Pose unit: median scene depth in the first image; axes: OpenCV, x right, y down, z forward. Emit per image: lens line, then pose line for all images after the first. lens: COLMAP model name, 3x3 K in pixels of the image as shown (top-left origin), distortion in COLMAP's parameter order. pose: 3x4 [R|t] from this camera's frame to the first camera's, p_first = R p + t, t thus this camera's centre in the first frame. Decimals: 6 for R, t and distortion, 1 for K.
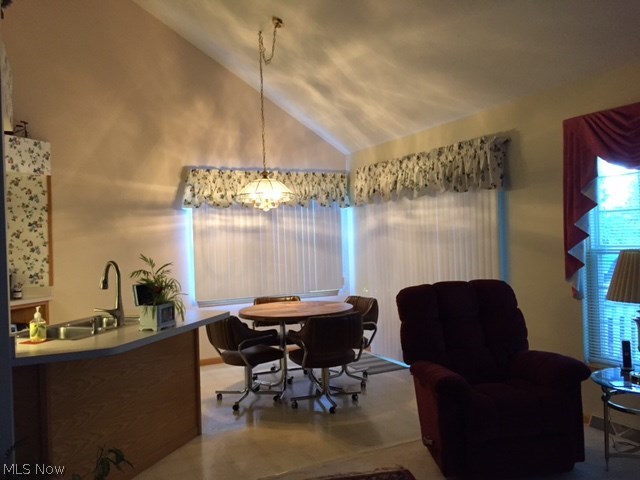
lens RADIAL K [[549.6, 0, 317.6], [0, 549.6, 241.5], [0, 0, 1]] dist [0.072319, -0.081822]
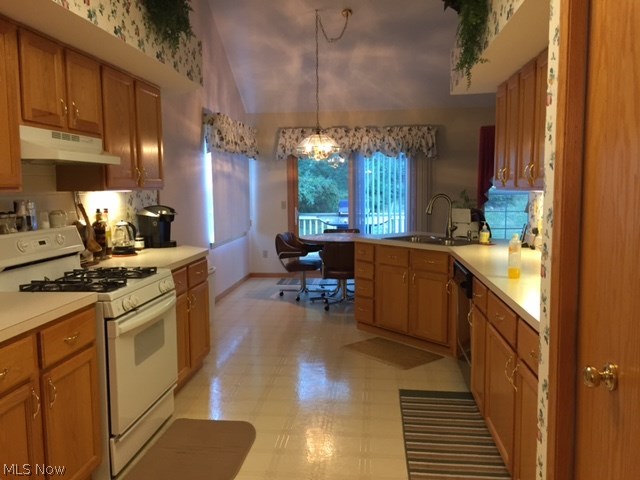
lens RADIAL K [[549.6, 0, 321.5], [0, 549.6, 240.5], [0, 0, 1]] dist [0.072319, -0.081822]
pose [[0.523089, -0.053521, 0.850596, -1.270188], [-0.002112, 0.997942, 0.064092, 0.048186], [-0.852275, -0.035322, 0.521899, 0.379068]]
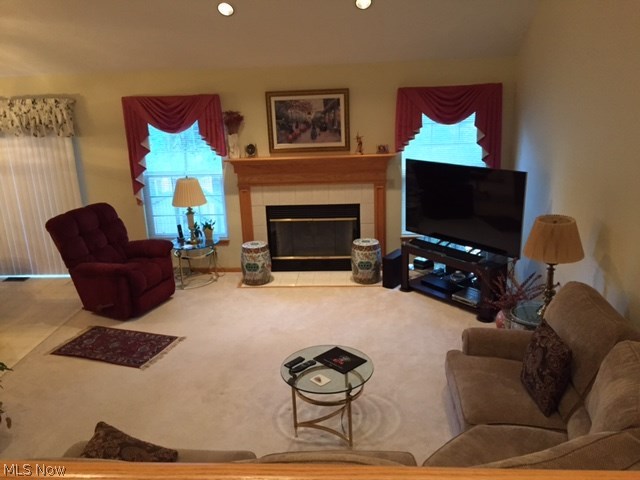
lens RADIAL K [[549.6, 0, 321.5], [0, 549.6, 240.3], [0, 0, 1]] dist [0.072319, -0.081822]
pose [[0.502142, -0.226966, 0.834470, -0.581635], [0.026373, 0.968515, 0.247555, -0.166447], [-0.864383, -0.102300, 0.492318, -0.271104]]
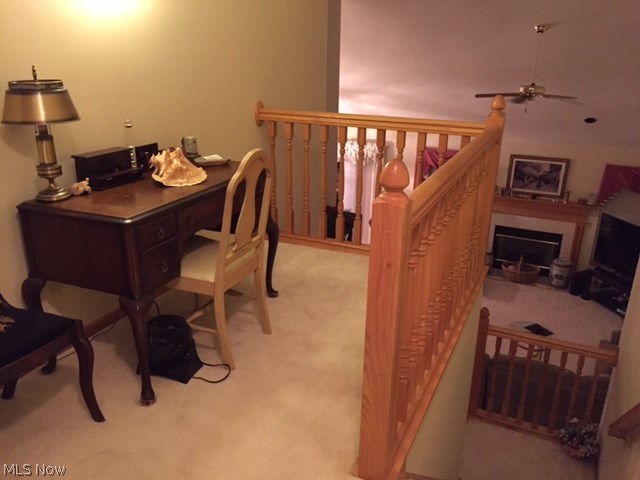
lens RADIAL K [[549.6, 0, 318.1], [0, 549.6, 241.5], [0, 0, 1]] dist [0.072319, -0.081822]
pose [[0.775307, -0.178086, 0.605958, -1.308278], [-0.036286, 0.945280, 0.324237, -0.518469], [-0.630542, -0.273371, 0.726420, -0.591359]]
